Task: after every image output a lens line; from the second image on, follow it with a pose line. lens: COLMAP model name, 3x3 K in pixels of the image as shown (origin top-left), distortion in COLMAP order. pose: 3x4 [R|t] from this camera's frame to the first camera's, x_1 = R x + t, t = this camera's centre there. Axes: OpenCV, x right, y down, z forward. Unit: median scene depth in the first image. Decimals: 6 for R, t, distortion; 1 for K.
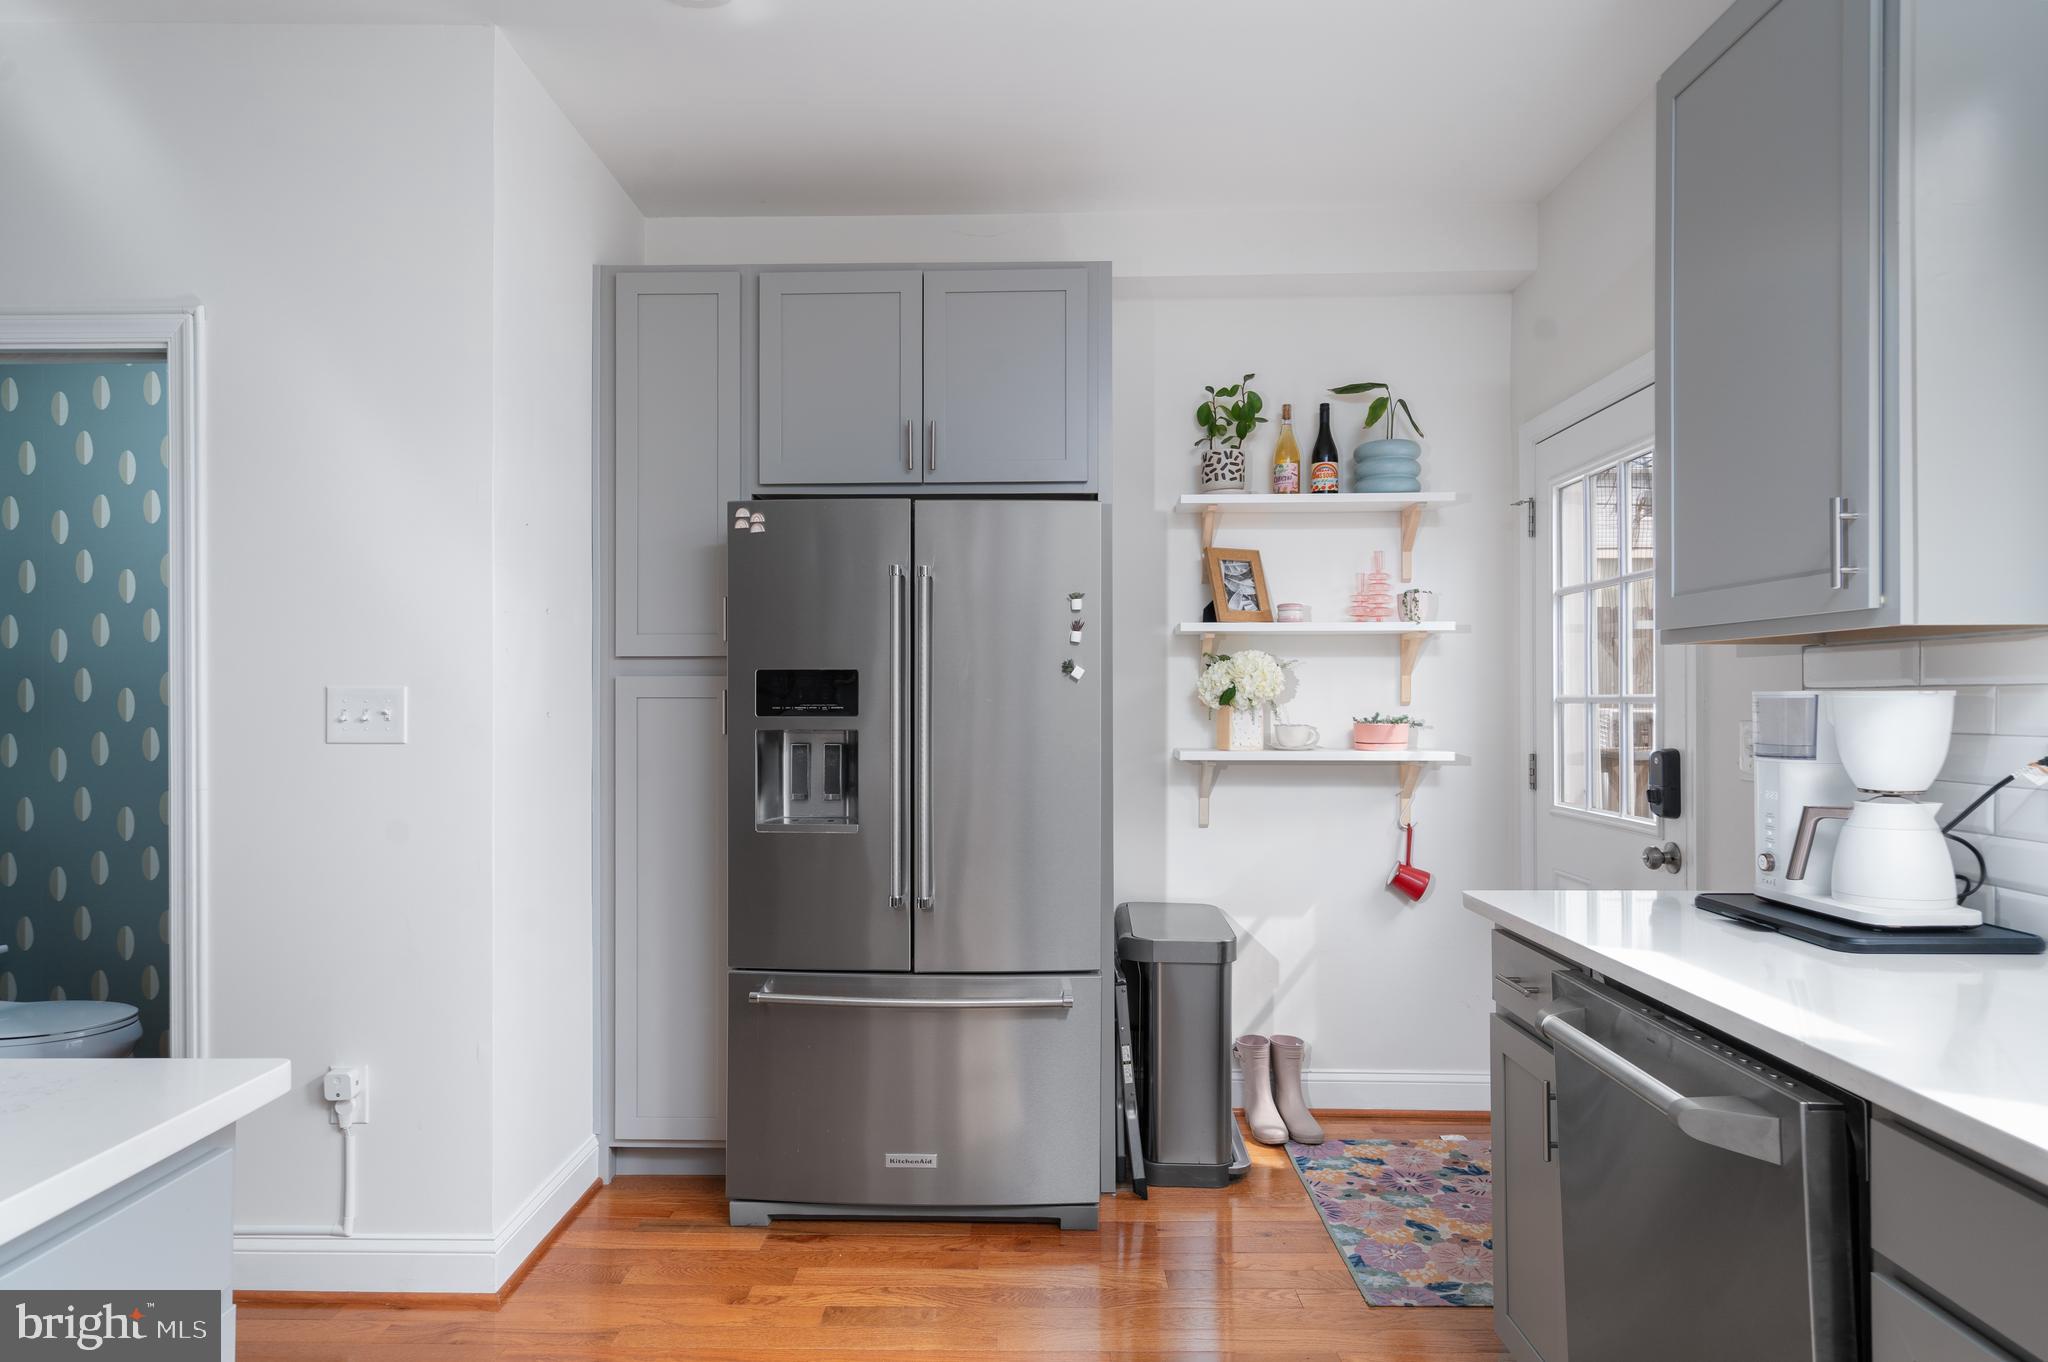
lens RADIAL K [[1175.6, 0, 1014.1], [0, 1175.6, 684.5], [0, 0, 1]] dist [0.002899, 0.001149]
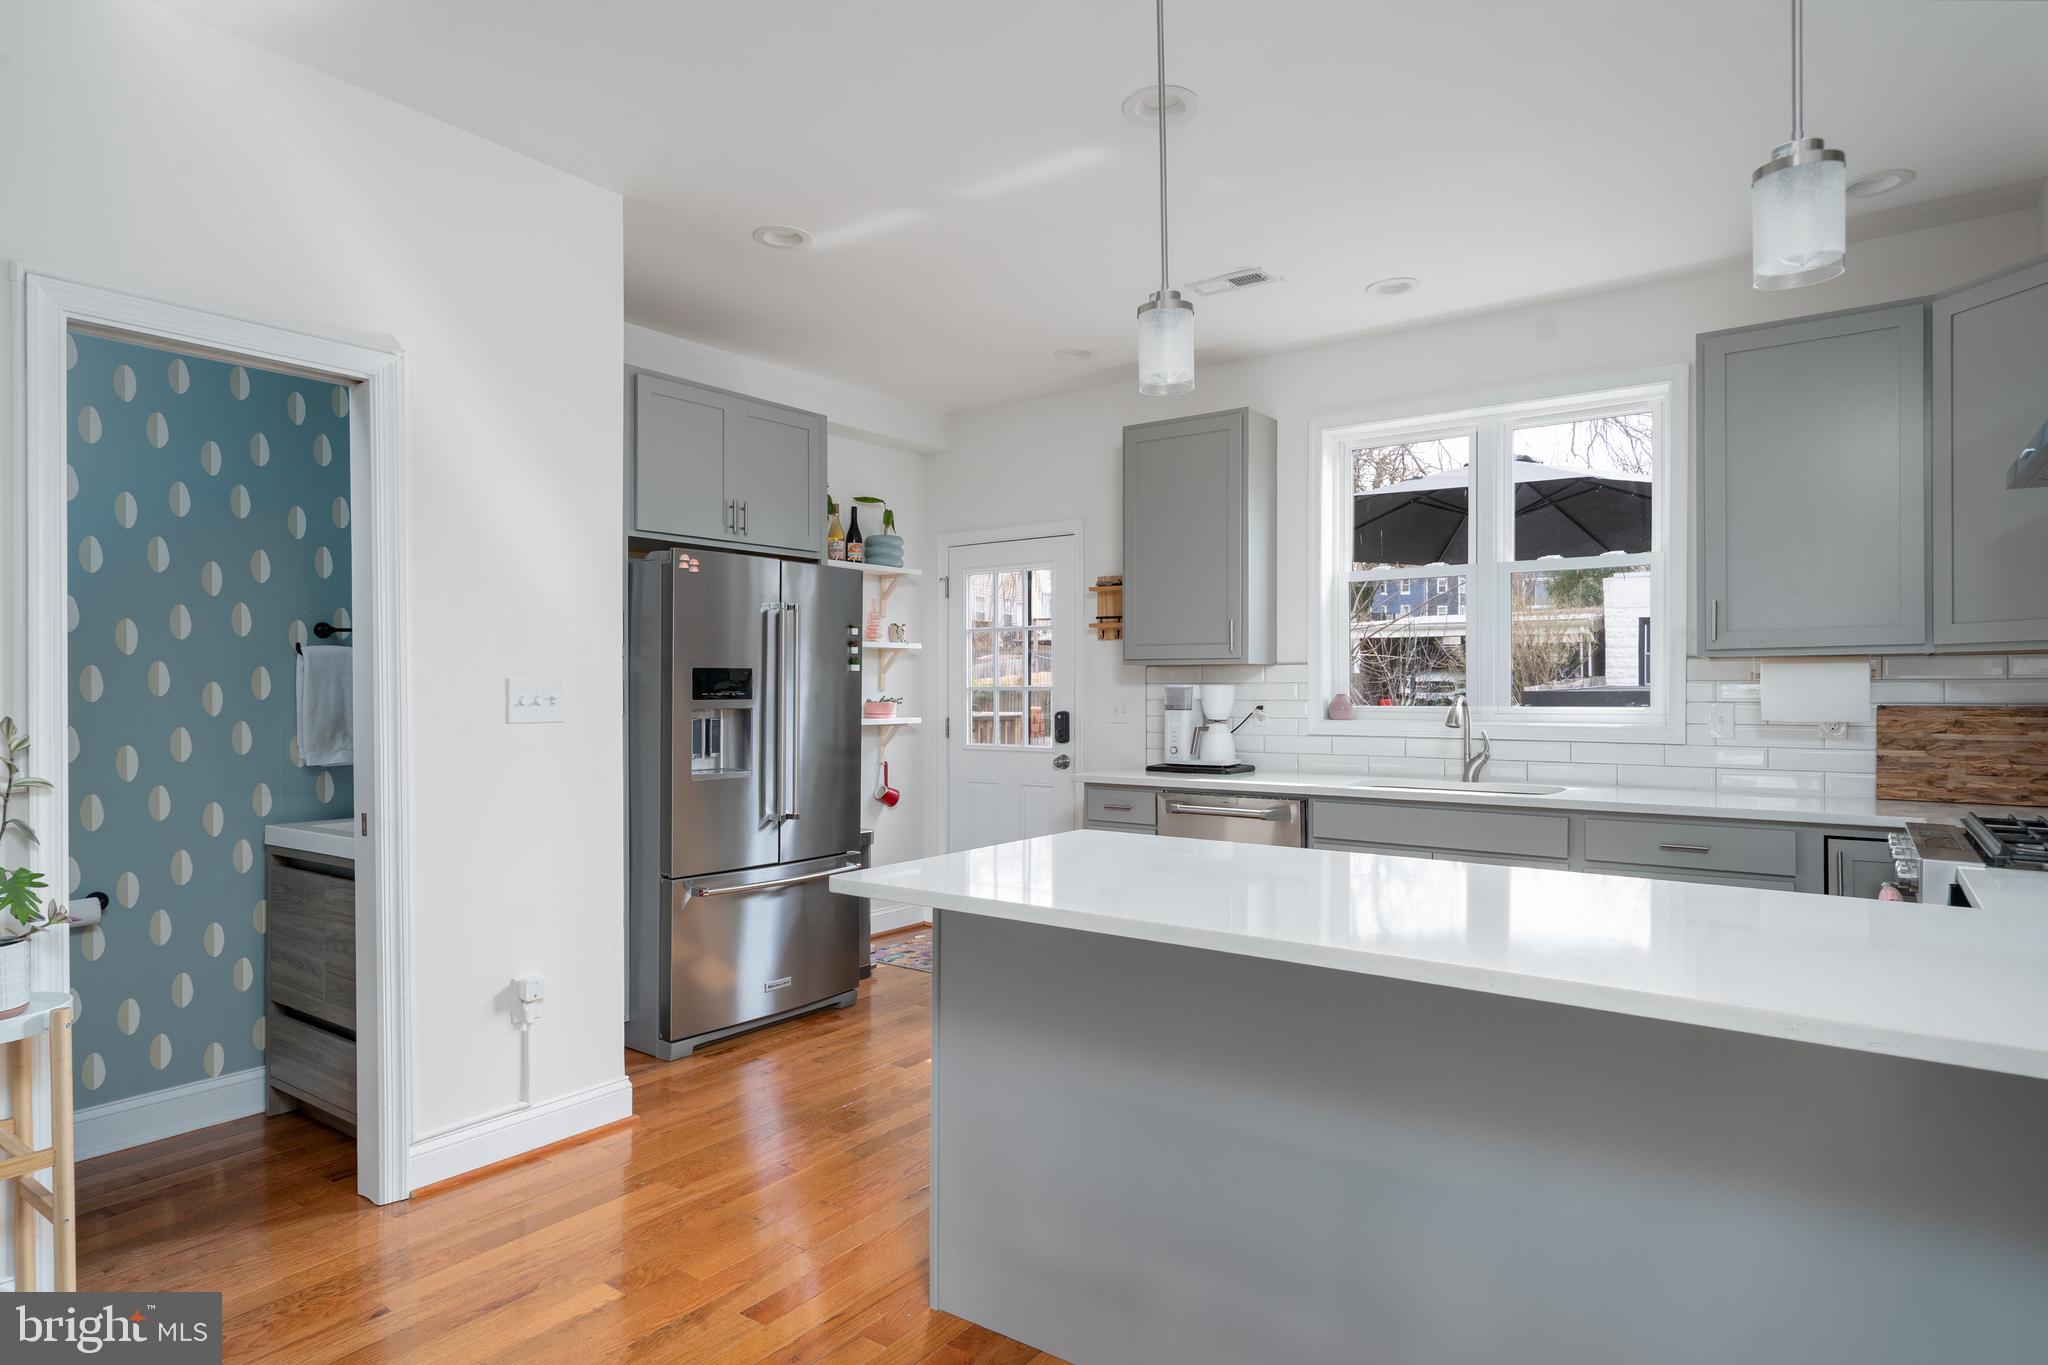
lens RADIAL K [[1121.0, 0, 1025.2], [0, 1121.0, 689.6], [0, 0, 1]] dist [0.004203, 0.000898]
pose [[0.580811, -0.001863, 0.814036, -1.098718], [-0.008860, 0.999924, 0.008611, -0.001501], [-0.813990, -0.012214, 0.580750, -0.124184]]
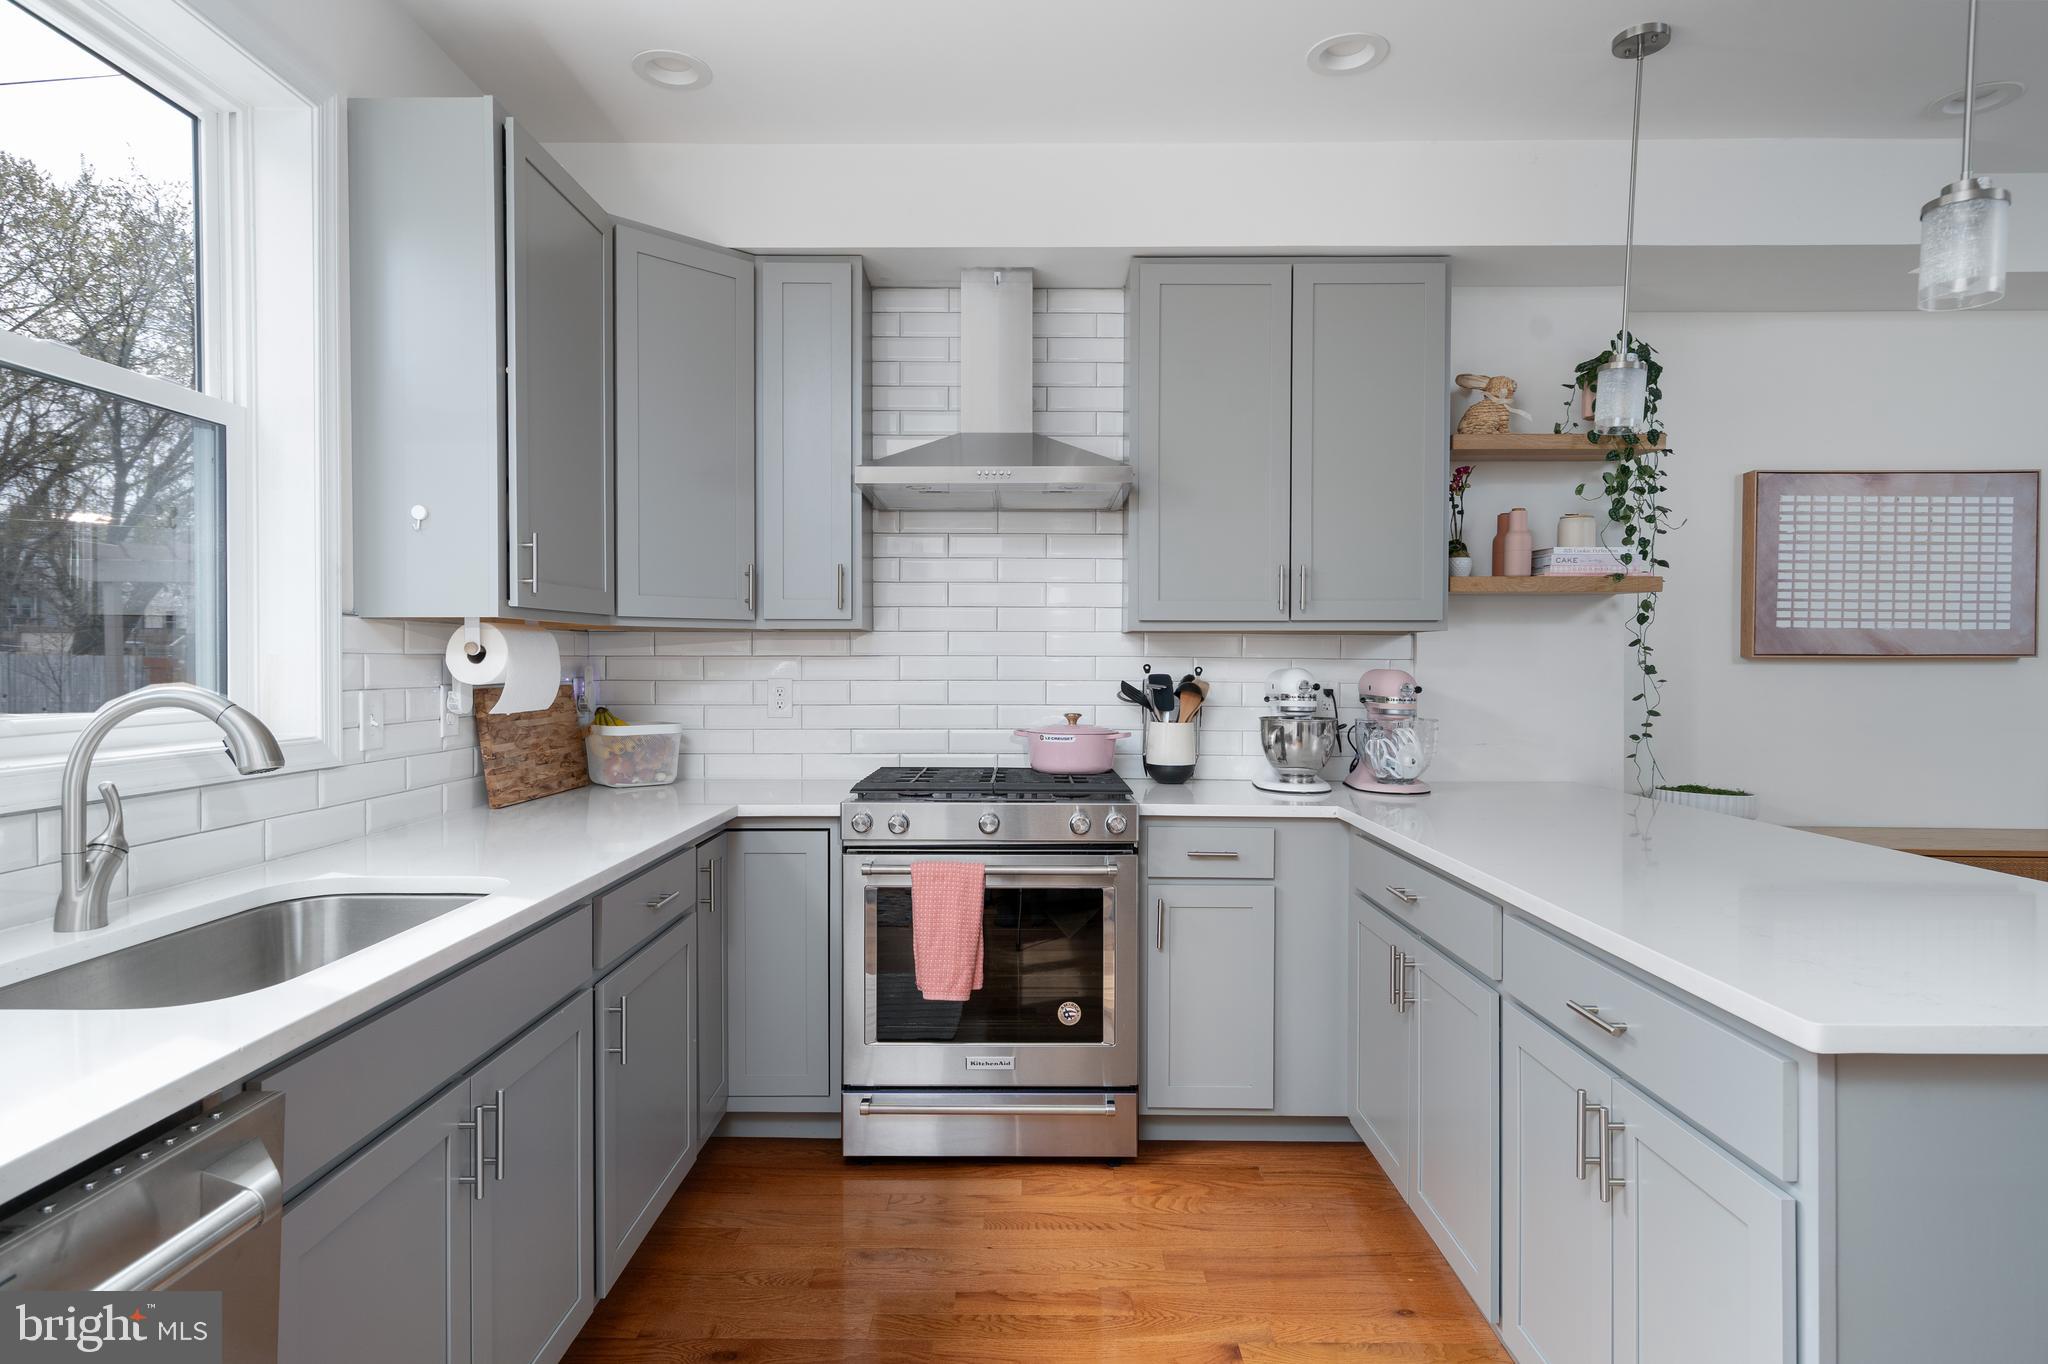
lens RADIAL K [[1121.0, 0, 1023.3], [0, 1121.0, 683.0], [0, 0, 1]] dist [0.004203, 0.000898]
pose [[-0.999985, 0.001231, 0.005364, 0.032703], [0.001253, 0.999991, 0.004111, 0.010897], [-0.005359, 0.004118, -0.999977, 0.813211]]
